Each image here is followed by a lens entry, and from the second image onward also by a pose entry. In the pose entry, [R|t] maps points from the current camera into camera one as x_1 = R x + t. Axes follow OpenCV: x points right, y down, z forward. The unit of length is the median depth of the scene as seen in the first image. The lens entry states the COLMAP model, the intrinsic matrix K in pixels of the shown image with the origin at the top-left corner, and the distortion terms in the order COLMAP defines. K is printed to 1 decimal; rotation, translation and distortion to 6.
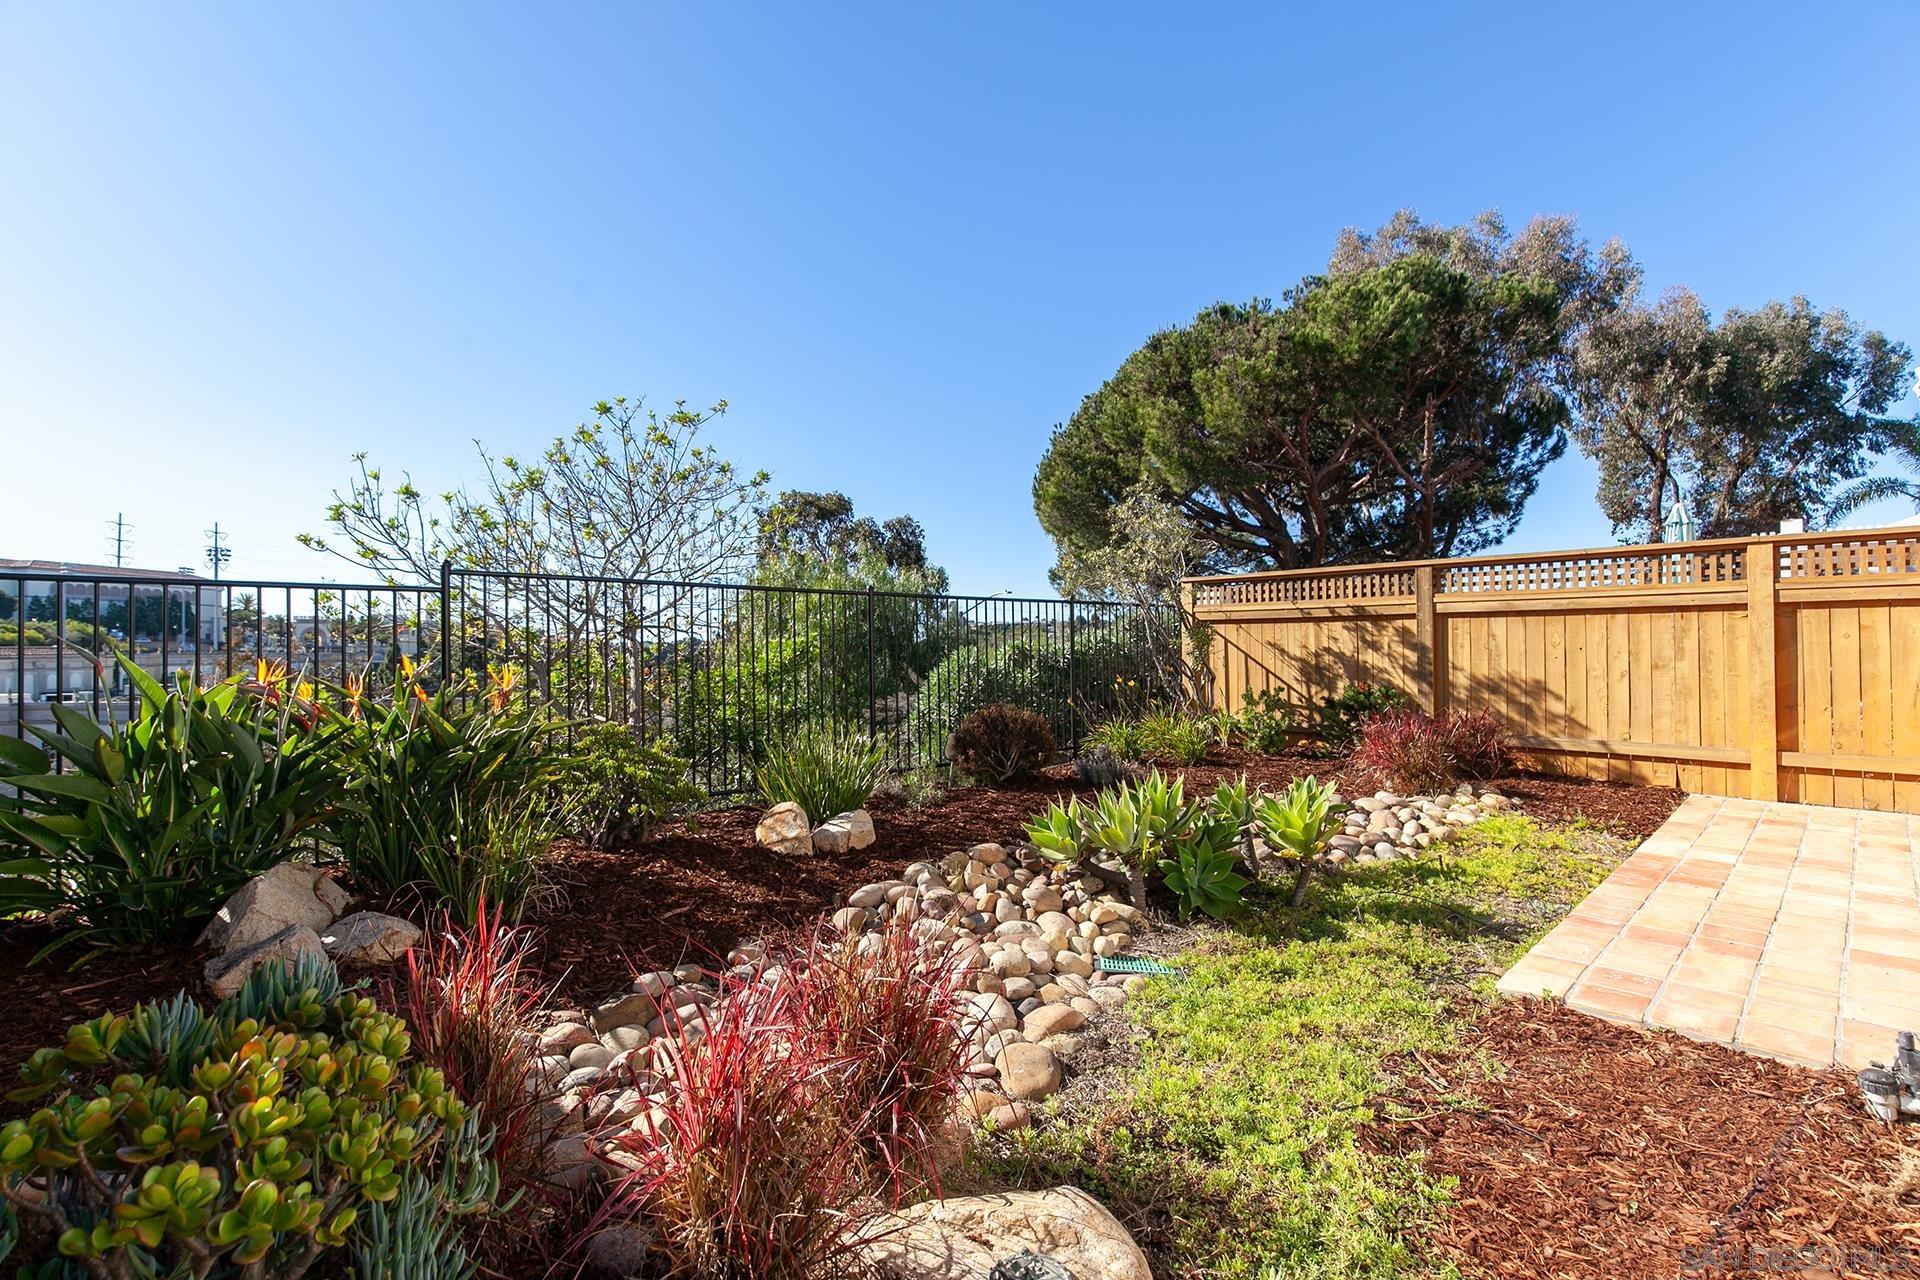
lens RADIAL K [[871.7, 0, 963.3], [0, 871.7, 639.6], [0, 0, 1]] dist [0.005607, -0.000036]
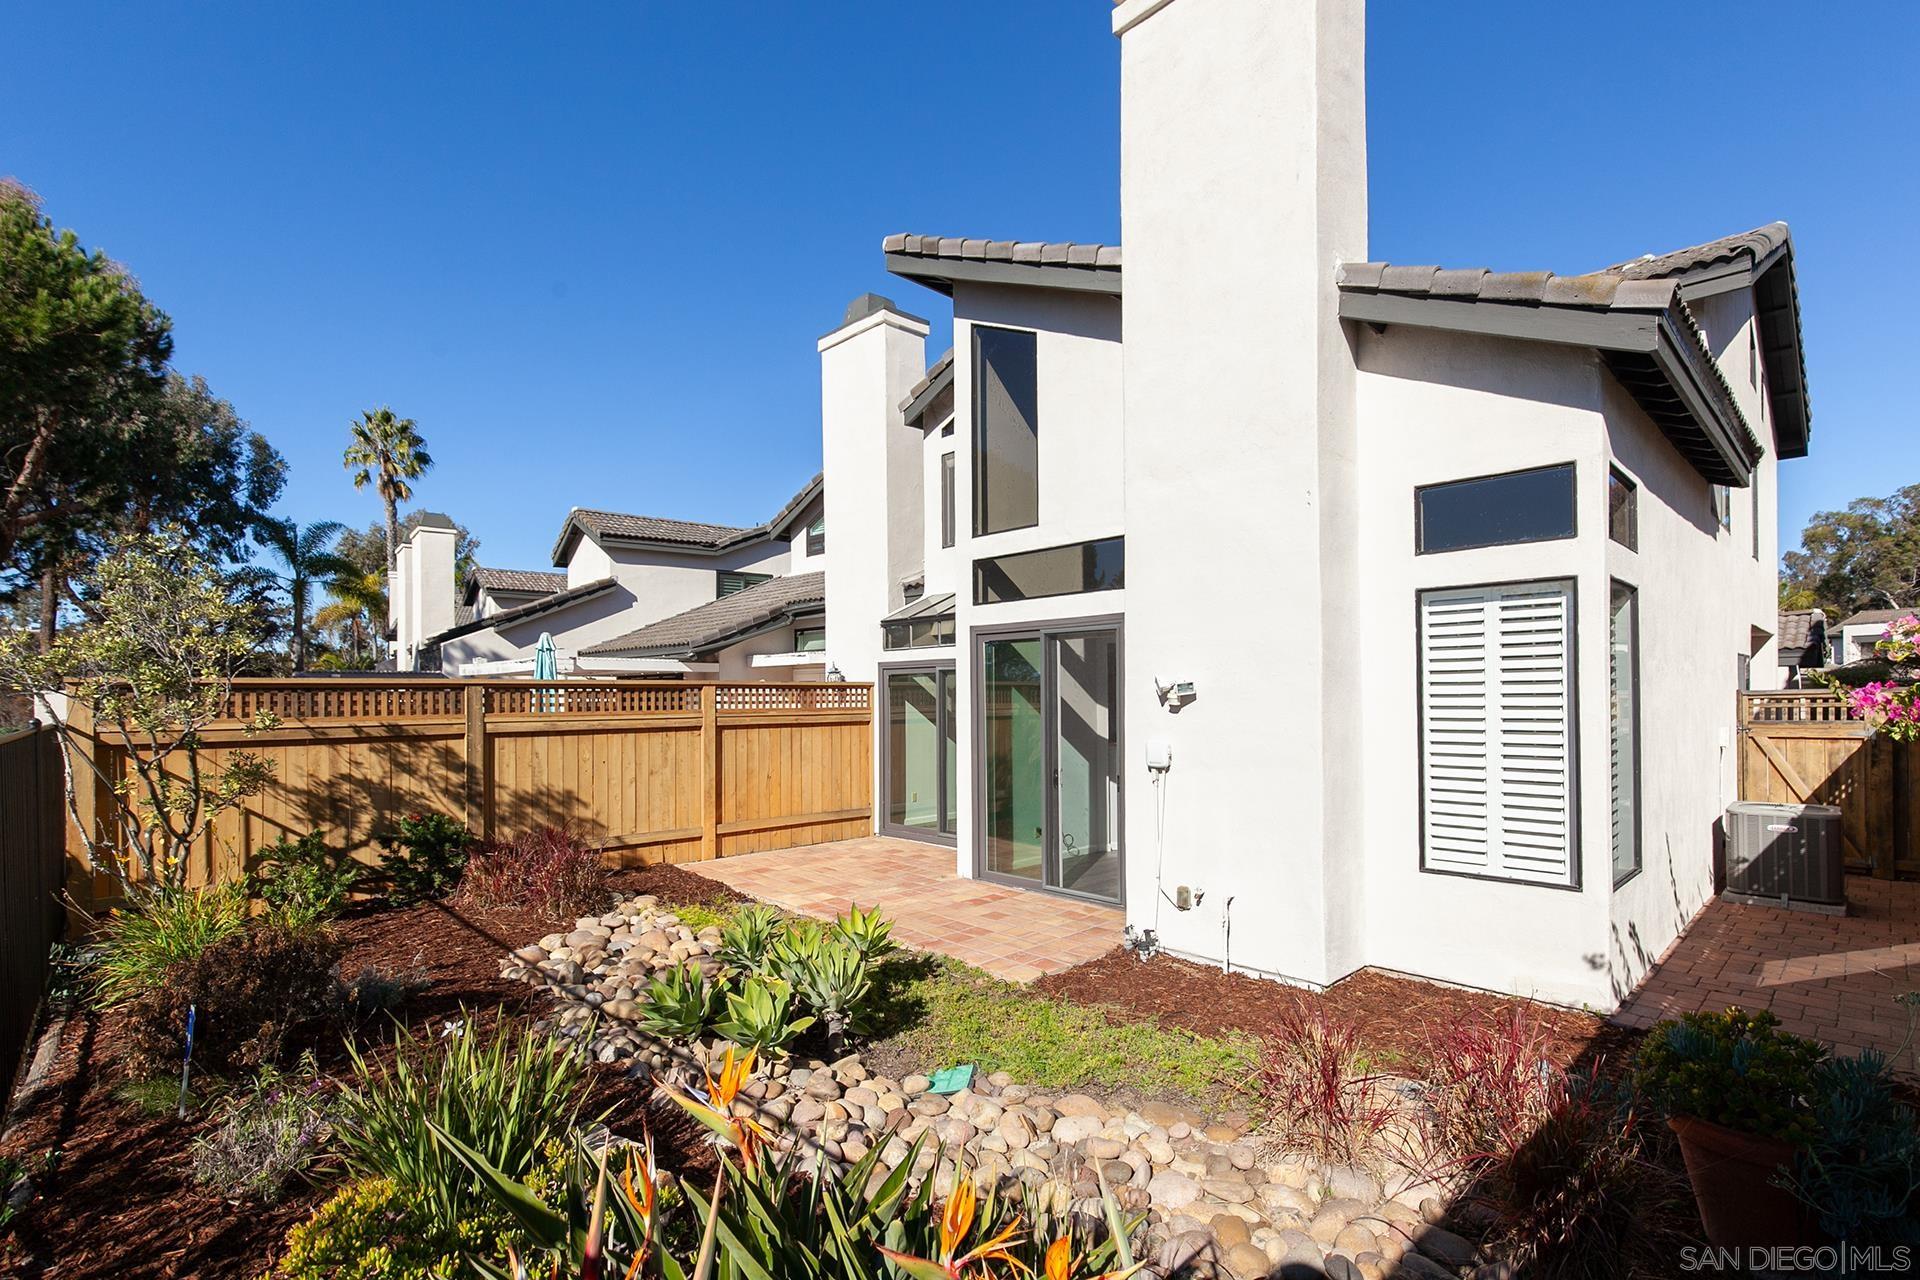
lens RADIAL K [[871.7, 0, 1016.4], [0, 871.7, 697.4], [0, 0, 1]] dist [0.005607, -0.000036]
pose [[0.002526, 0.010119, 0.999946, -0.452981], [0.002354, 0.999946, -0.010125, -0.059797], [-0.999994, 0.002380, 0.002502, 0.402694]]
